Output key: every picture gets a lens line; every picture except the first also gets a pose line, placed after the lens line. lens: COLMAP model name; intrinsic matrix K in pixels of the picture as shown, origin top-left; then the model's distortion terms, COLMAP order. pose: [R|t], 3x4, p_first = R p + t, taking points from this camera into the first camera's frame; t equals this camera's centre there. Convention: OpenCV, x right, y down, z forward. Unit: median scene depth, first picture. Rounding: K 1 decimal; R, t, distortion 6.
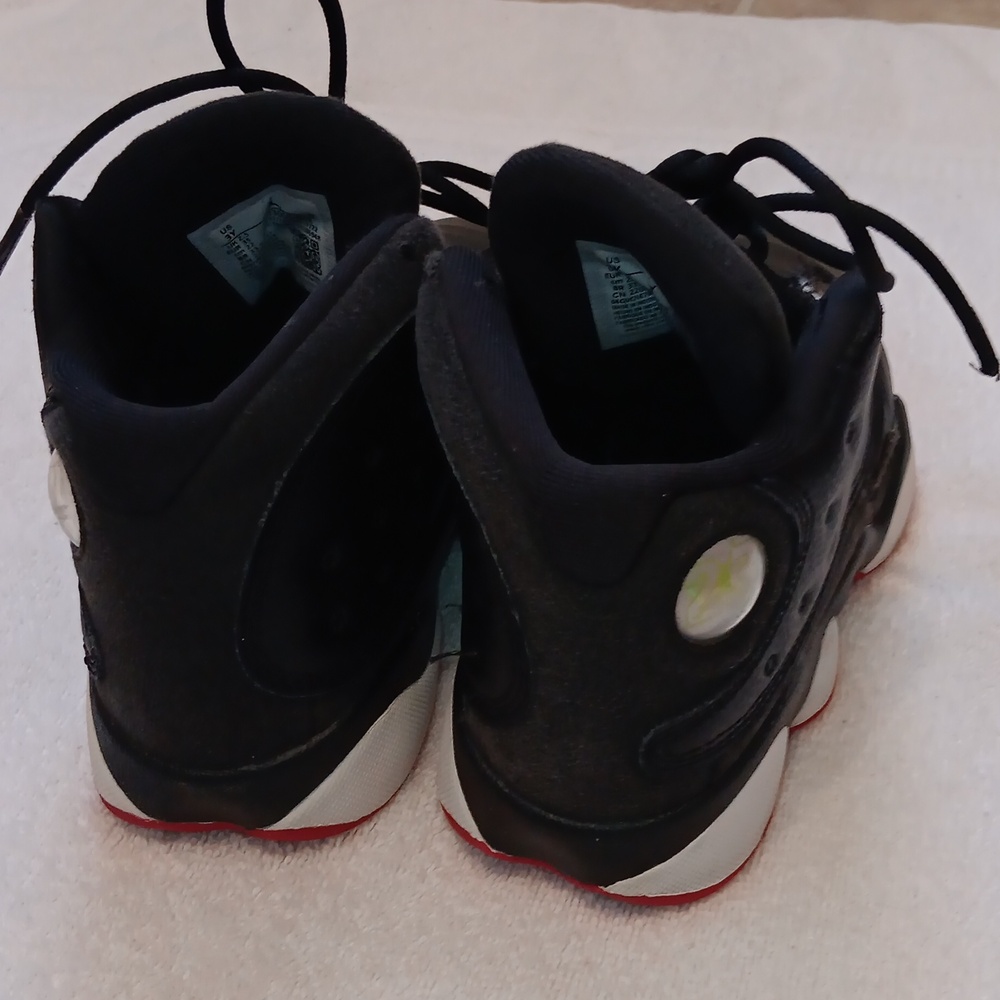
lens RADIAL K [[1639.8, 0, 500.0], [0, 1639.8, 500.0], [0, 0, 1]] dist [0.180516, -0.550591]
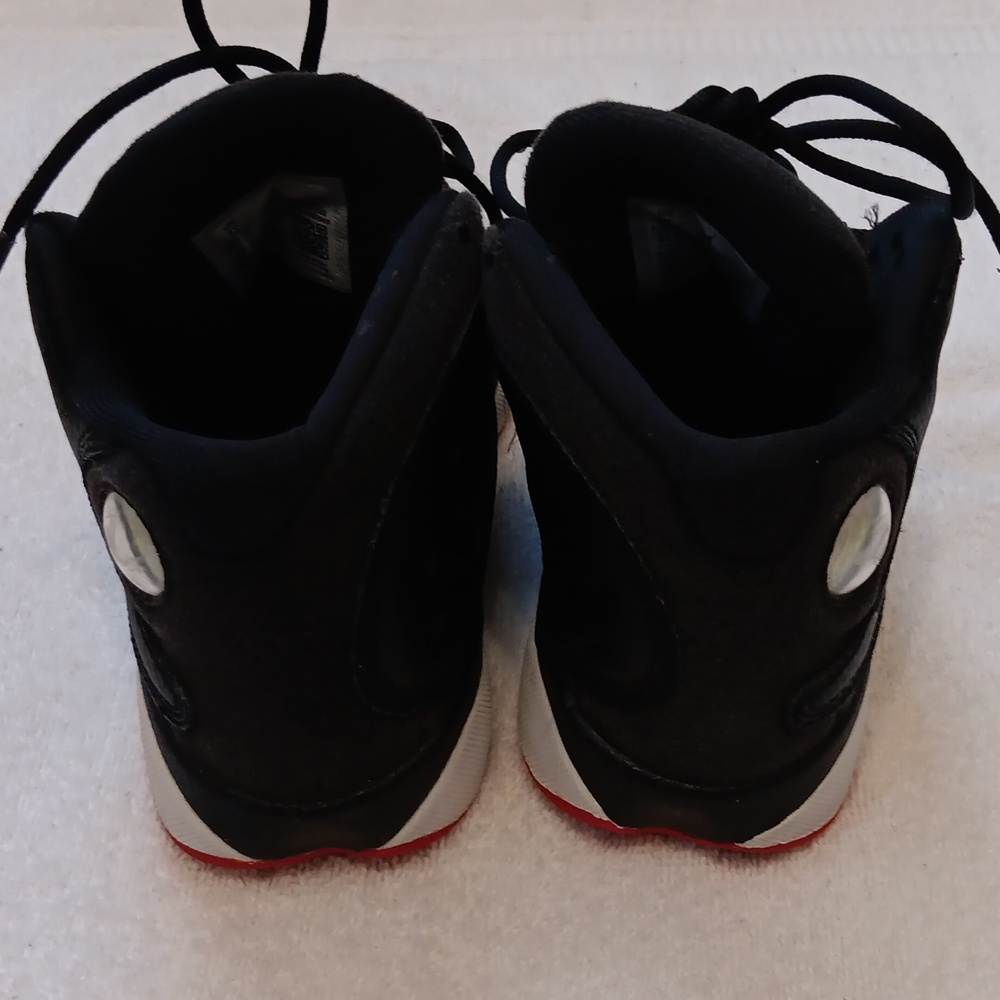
lens RADIAL K [[1639.8, 0, 500.0], [0, 1639.8, 500.0], [0, 0, 1]] dist [0.180516, -0.550591]
pose [[0.969617, -0.154478, 0.189680, -0.225296], [0.138577, 0.985834, 0.094491, -0.081773], [-0.201590, -0.065335, 0.977289, 0.061421]]
